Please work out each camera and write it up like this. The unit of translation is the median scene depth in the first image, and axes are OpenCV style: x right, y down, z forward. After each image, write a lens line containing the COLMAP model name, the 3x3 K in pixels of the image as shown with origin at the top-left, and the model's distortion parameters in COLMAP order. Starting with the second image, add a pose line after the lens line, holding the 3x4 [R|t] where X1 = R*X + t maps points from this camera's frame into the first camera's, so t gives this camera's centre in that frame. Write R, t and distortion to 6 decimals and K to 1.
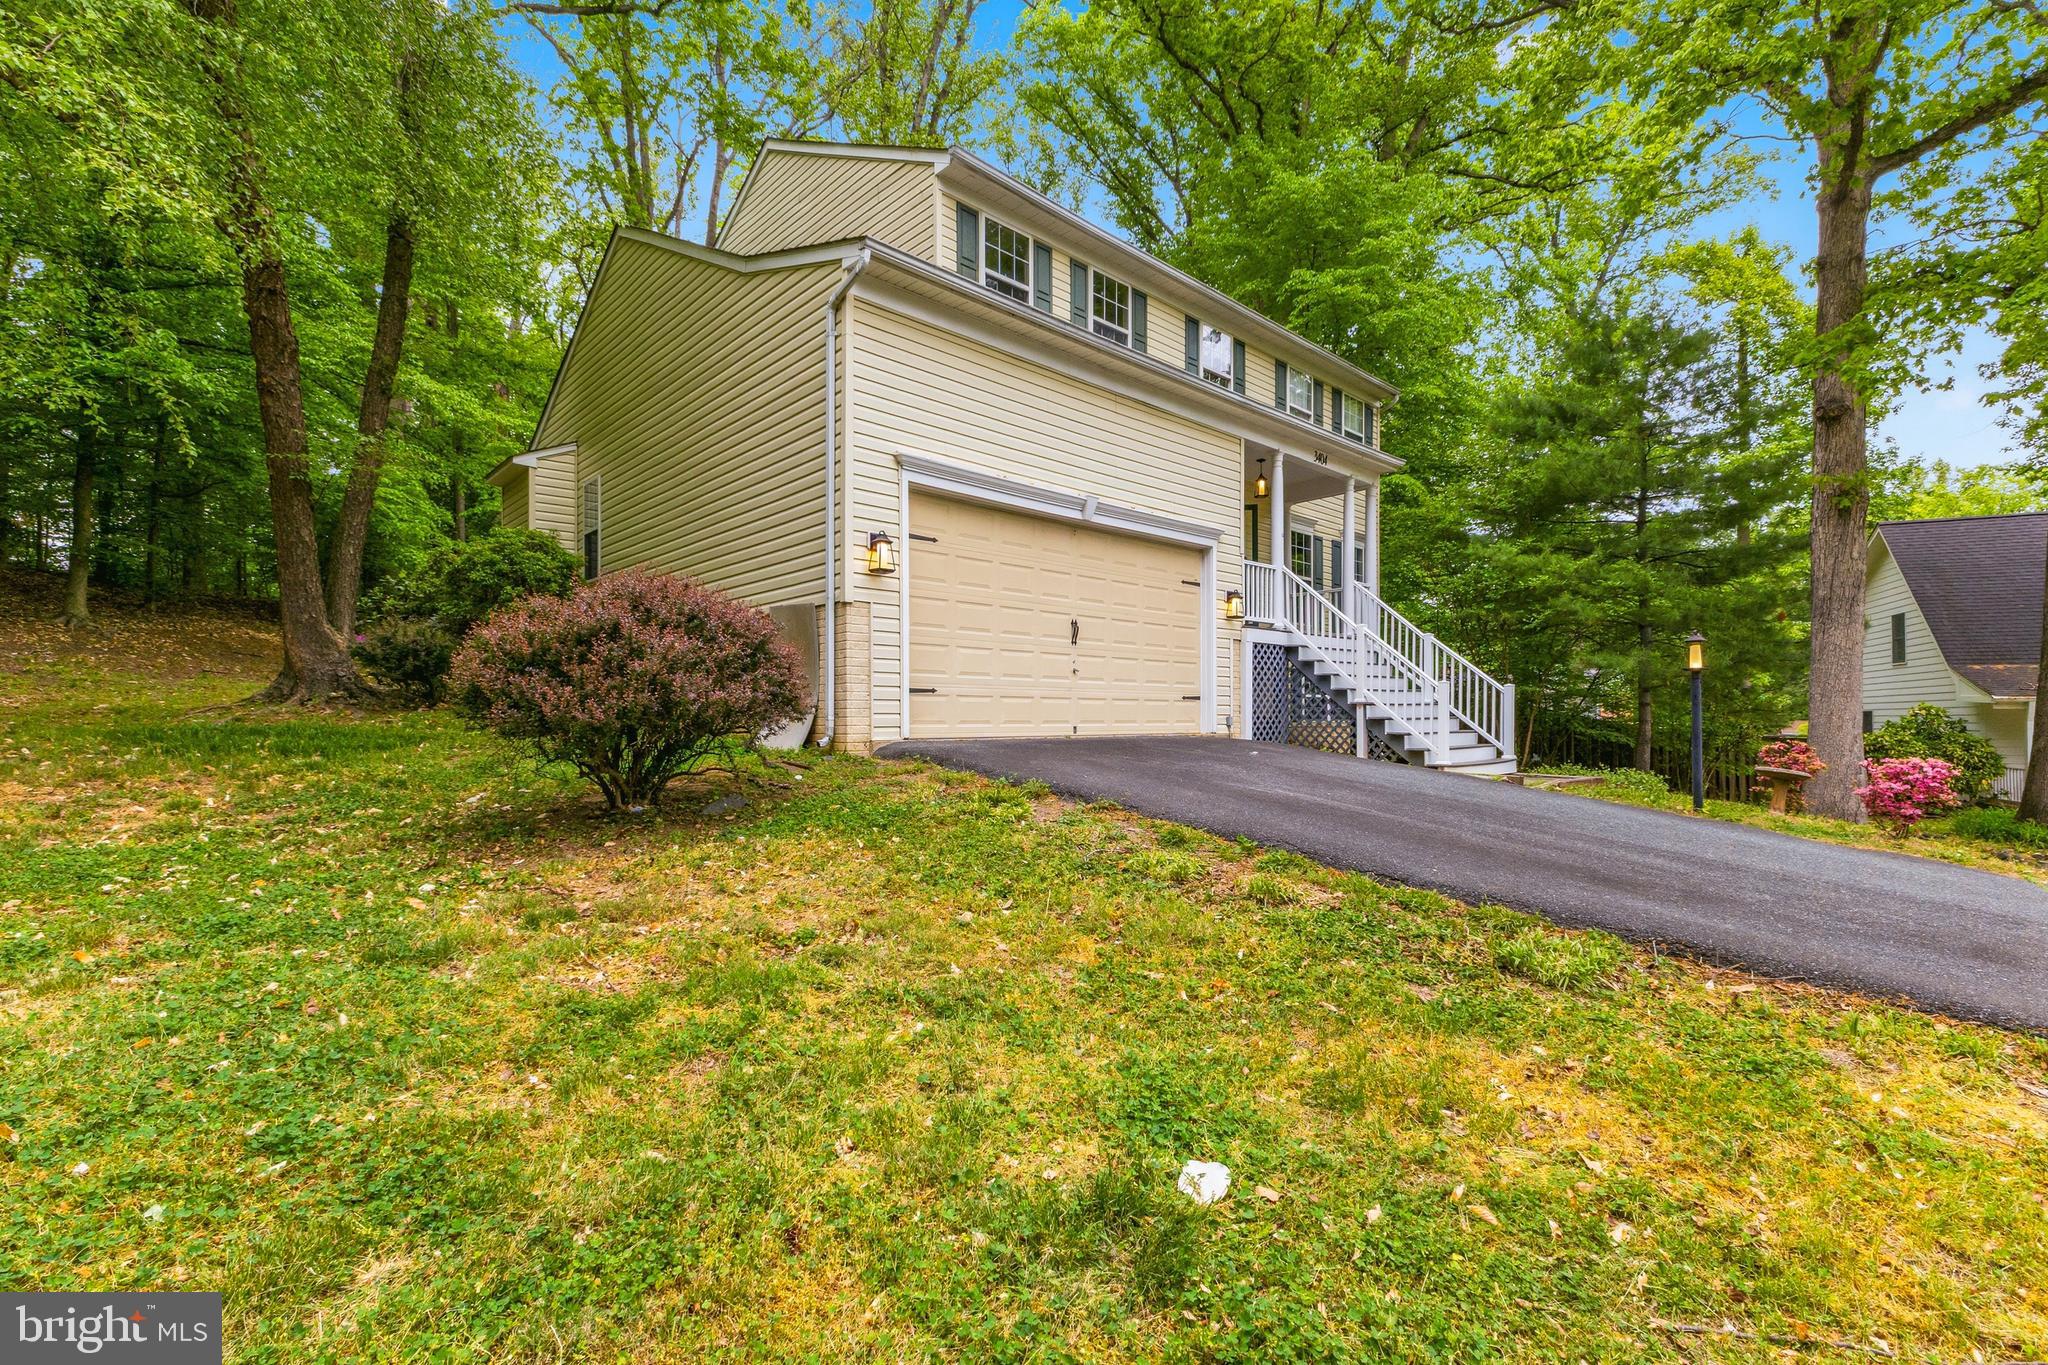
lens RADIAL K [[924.8, 0, 1026.5], [0, 924.8, 714.2], [0, 0, 1]] dist [0.011044, 0.000216]
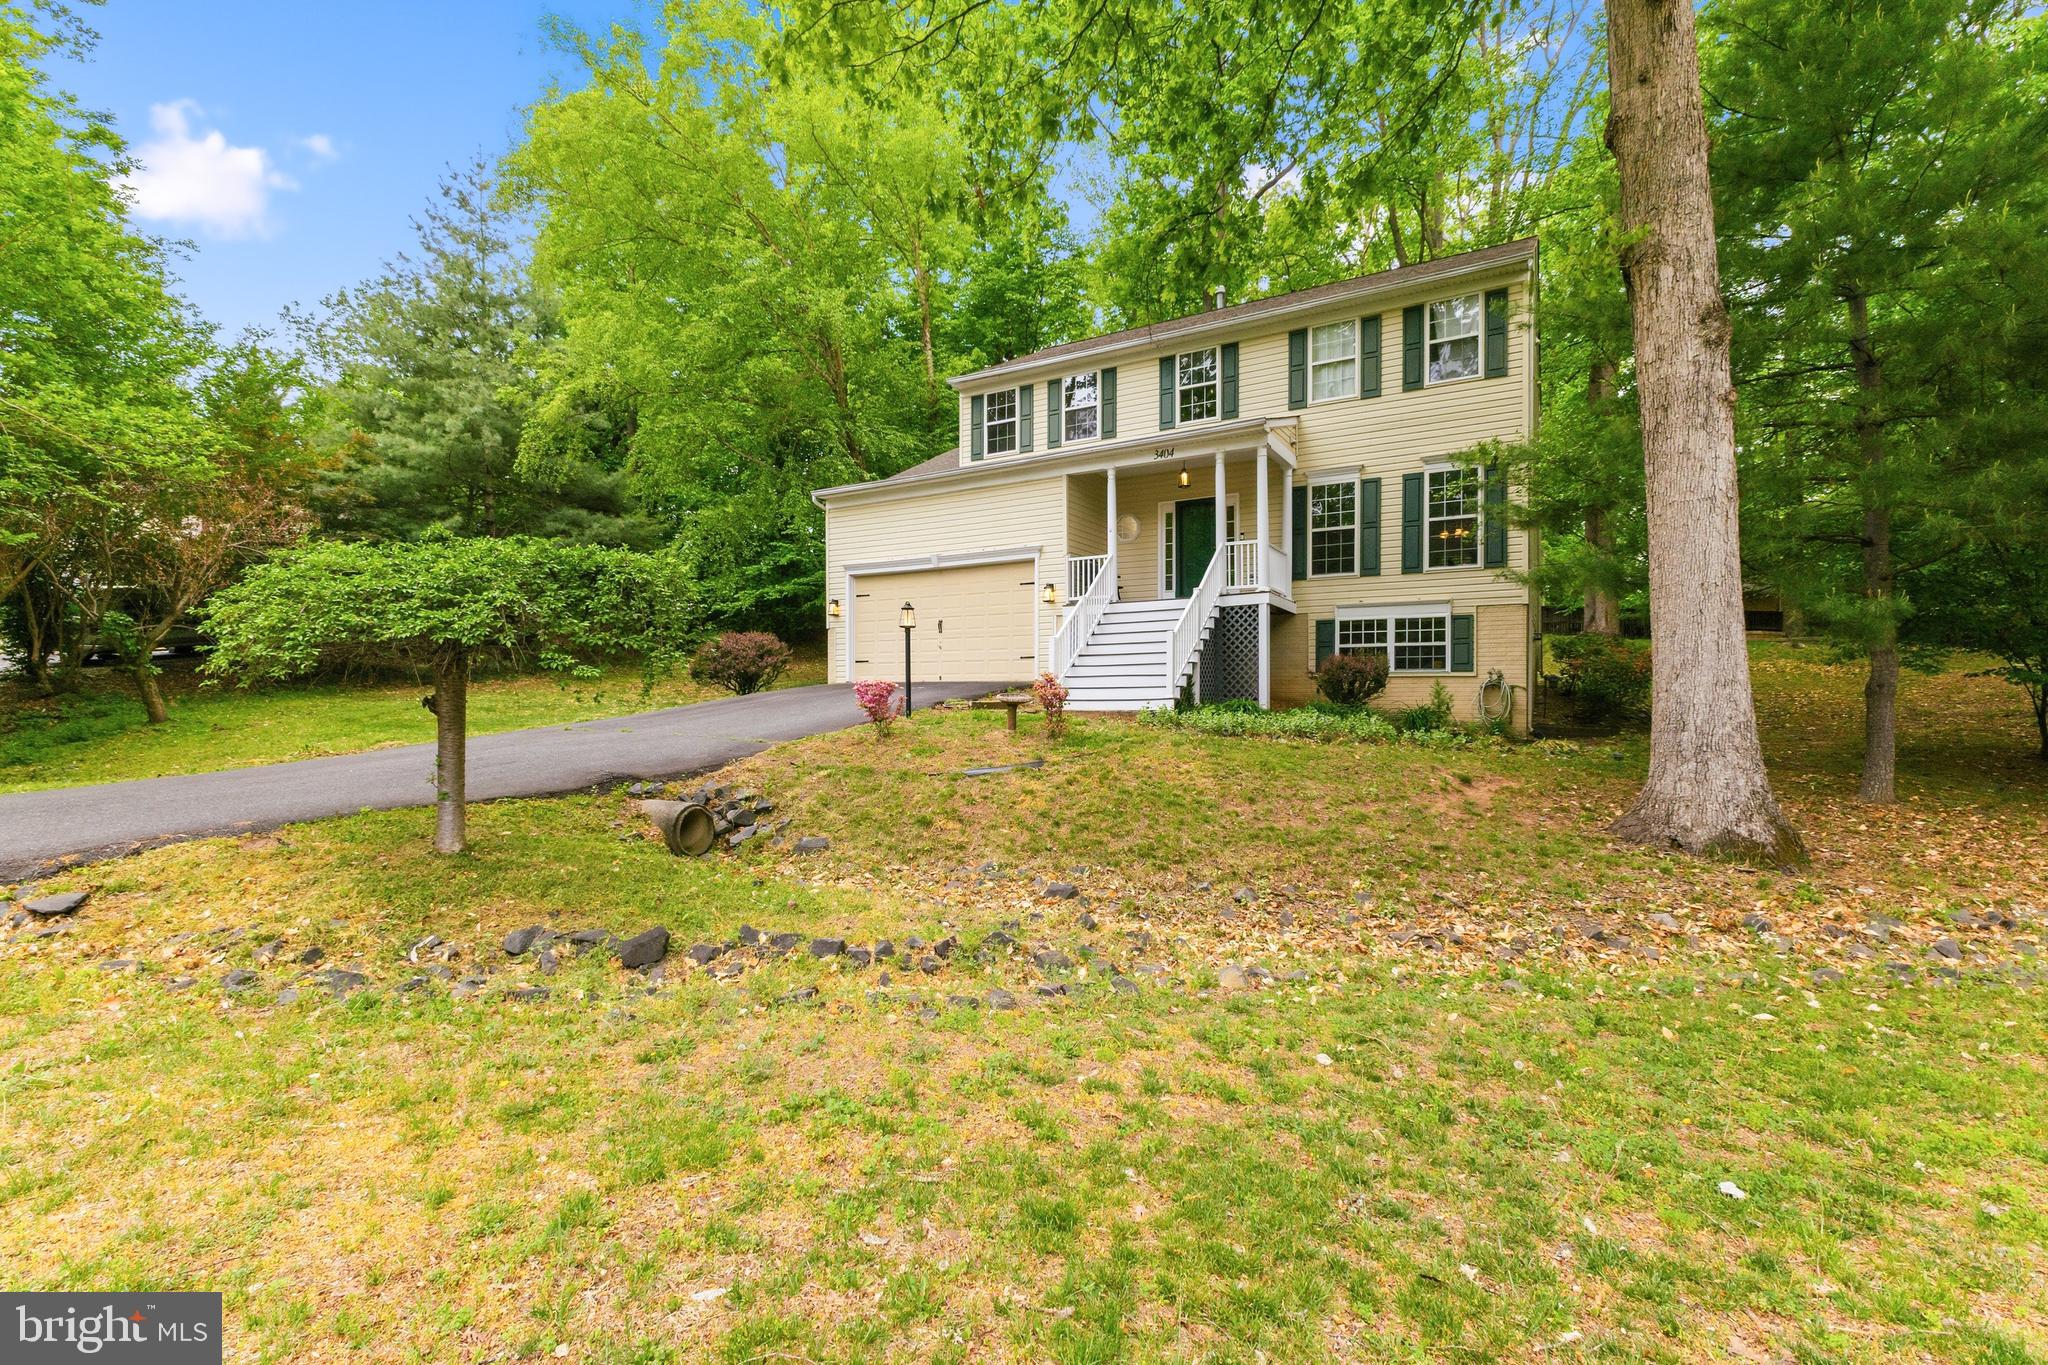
lens RADIAL K [[901.5, 0, 1033.1], [0, 901.5, 708.4], [0, 0, 1]] dist [0.022759, -0.000051]
pose [[0.292830, 0.002011, -0.956163, 1.642606], [0.003807, 0.999987, 0.003269, 0.064581], [0.956157, -0.004597, 0.292818, 0.566566]]
